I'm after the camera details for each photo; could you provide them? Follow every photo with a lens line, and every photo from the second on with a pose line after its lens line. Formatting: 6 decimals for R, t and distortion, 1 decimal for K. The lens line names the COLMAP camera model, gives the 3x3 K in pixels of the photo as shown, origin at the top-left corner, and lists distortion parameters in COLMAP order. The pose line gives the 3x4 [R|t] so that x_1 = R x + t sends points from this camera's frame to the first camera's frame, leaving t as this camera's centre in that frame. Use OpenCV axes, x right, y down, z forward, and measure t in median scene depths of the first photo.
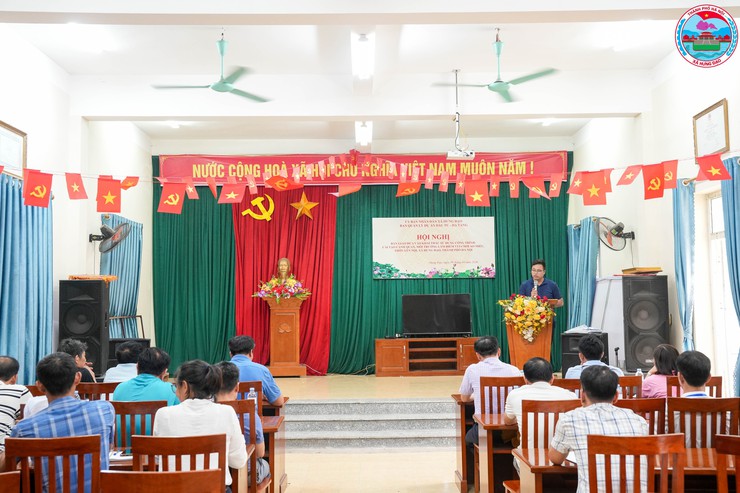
lens RADIAL K [[747.2, 0, 370.0], [0, 747.2, 246.5], [0, 0, 1]] dist [0.011500, 0.002294]
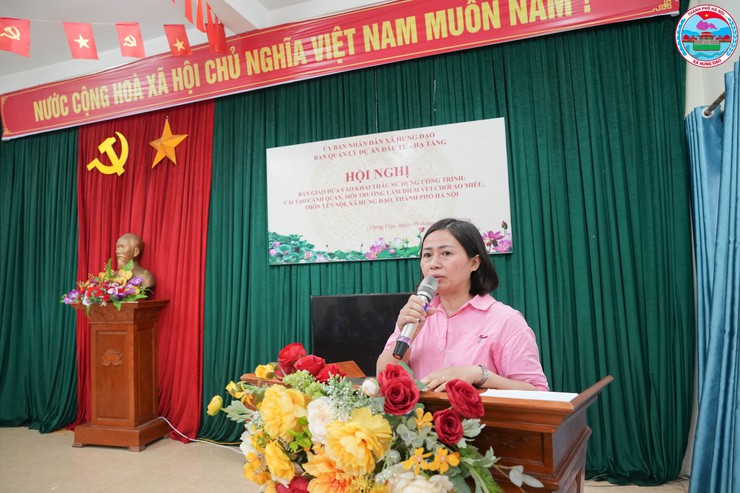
lens RADIAL K [[503.5, 0, 372.2], [0, 503.5, 247.9], [0, 0, 1]] dist [-0.143788, 0.118374]
pose [[0.942944, -0.043818, -0.330056, 0.185925], [0.050237, 0.998677, 0.010939, 0.031138], [0.329140, -0.026896, 0.943898, 0.692140]]
